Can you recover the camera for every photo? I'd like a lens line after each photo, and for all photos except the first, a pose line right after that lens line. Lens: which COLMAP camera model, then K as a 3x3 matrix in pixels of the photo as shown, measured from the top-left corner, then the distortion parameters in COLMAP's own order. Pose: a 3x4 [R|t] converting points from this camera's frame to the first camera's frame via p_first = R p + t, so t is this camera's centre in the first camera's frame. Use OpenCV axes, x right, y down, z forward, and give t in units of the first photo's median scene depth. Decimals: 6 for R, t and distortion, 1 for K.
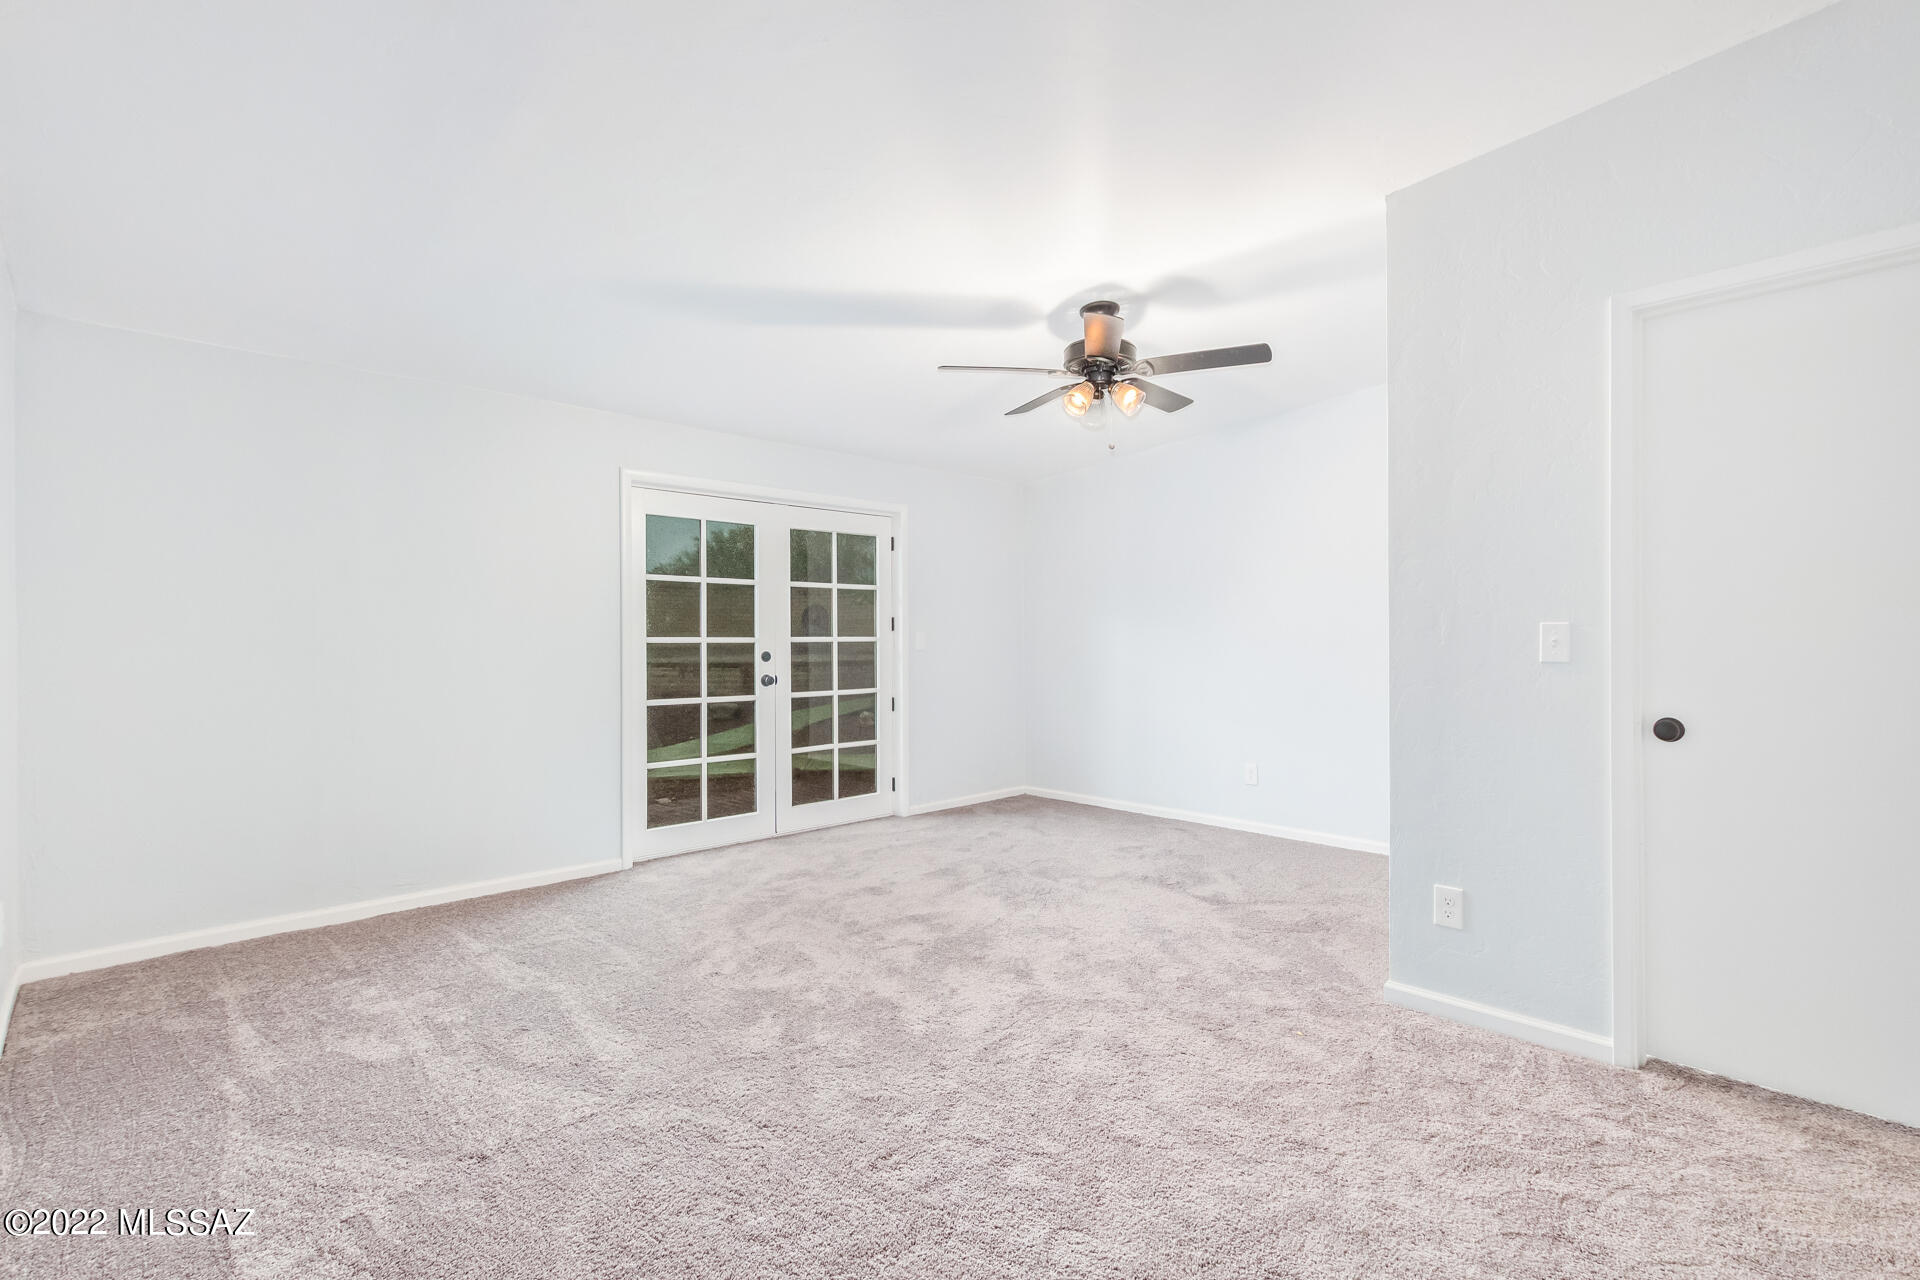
lens RADIAL K [[880.7, 0, 993.3], [0, 880.7, 641.0], [0, 0, 1]] dist [0.001261, -0.000034]
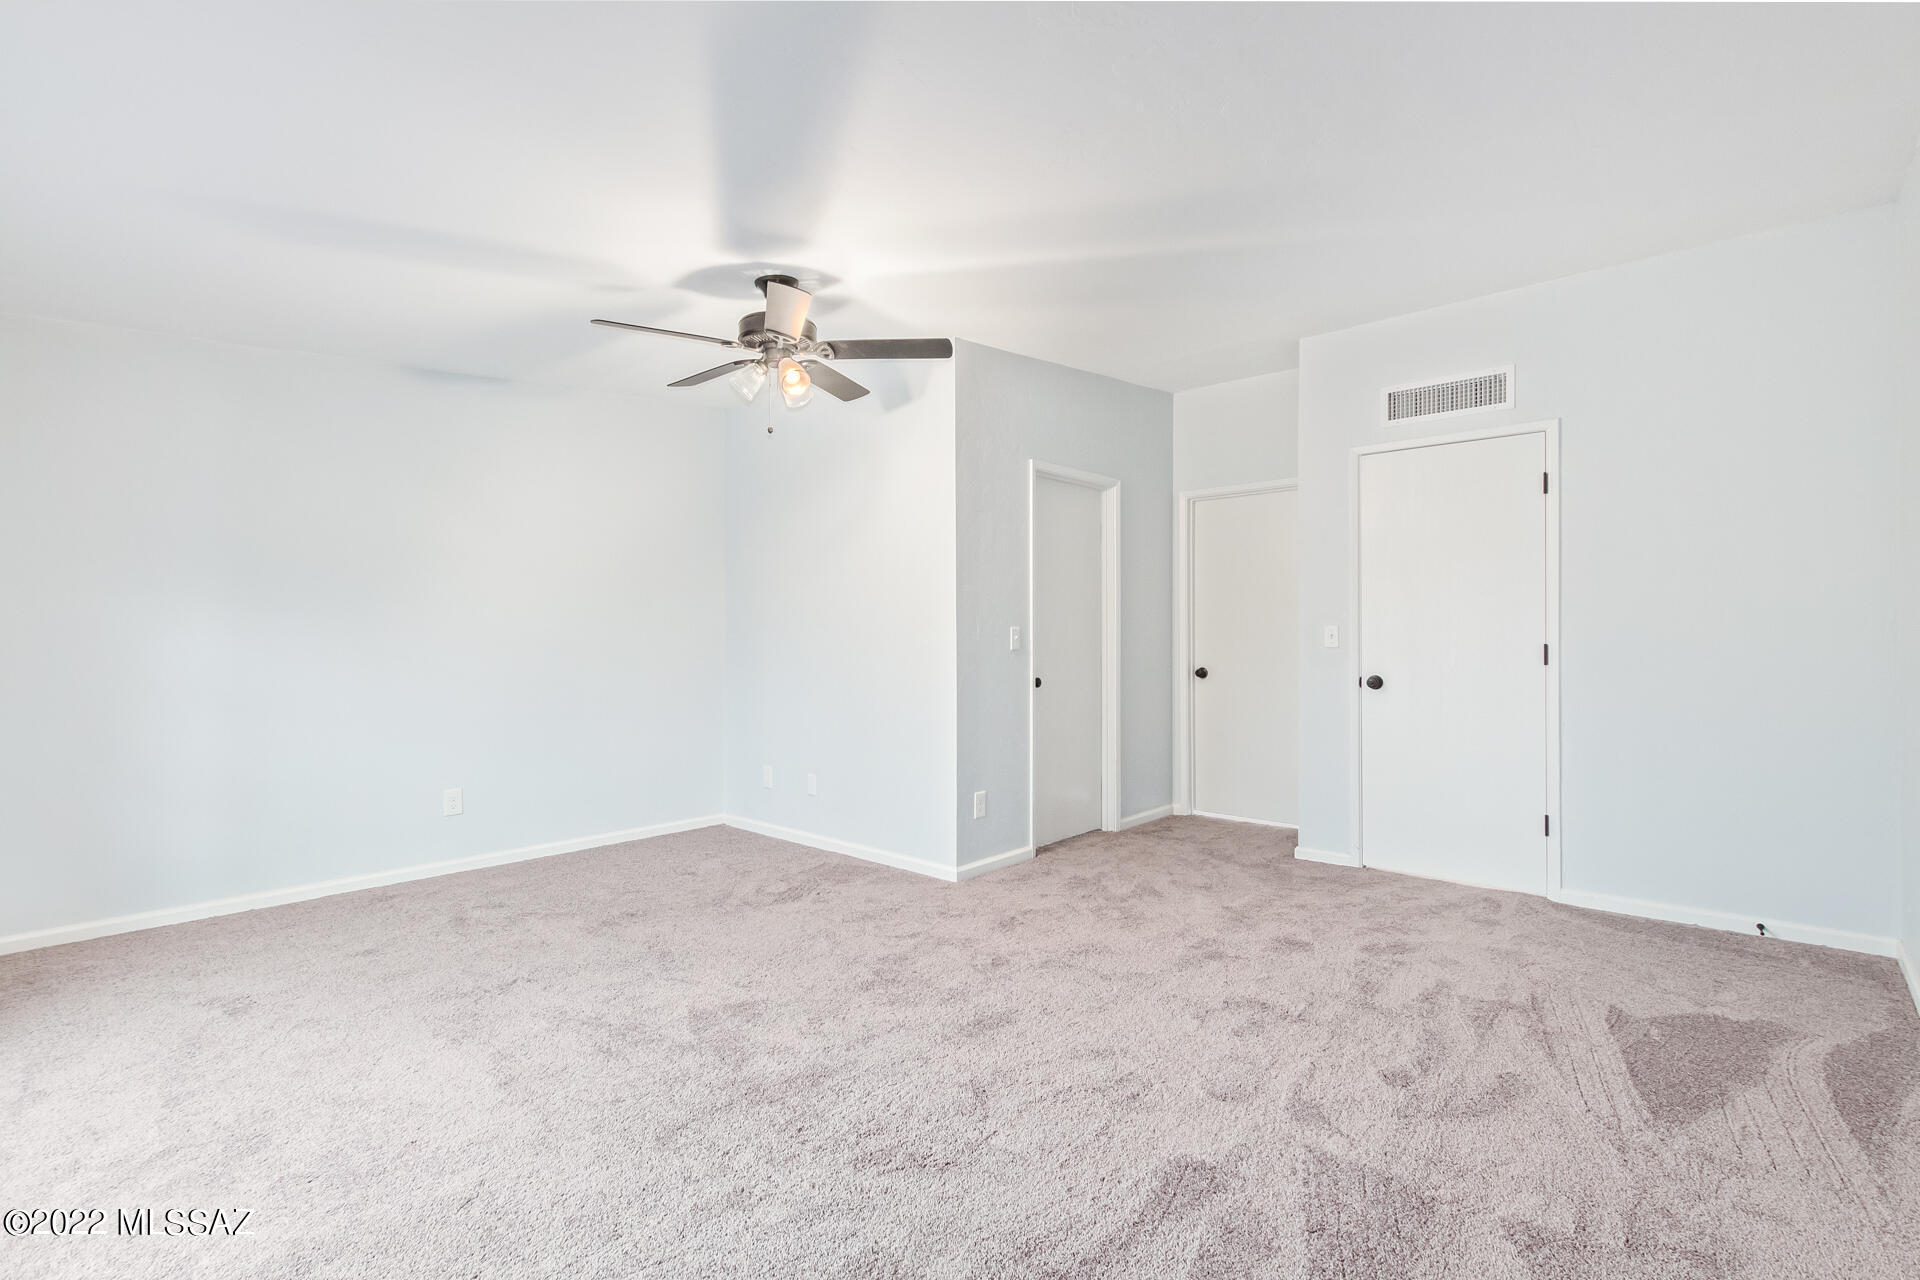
lens RADIAL K [[880.7, 0, 993.3], [0, 880.7, 641.0], [0, 0, 1]] dist [0.001261, -0.000034]
pose [[-0.077643, 0.002426, 0.996978, -1.183272], [-0.000632, 0.999997, -0.002483, 0.008561], [-0.996981, -0.000823, -0.077641, 1.210096]]
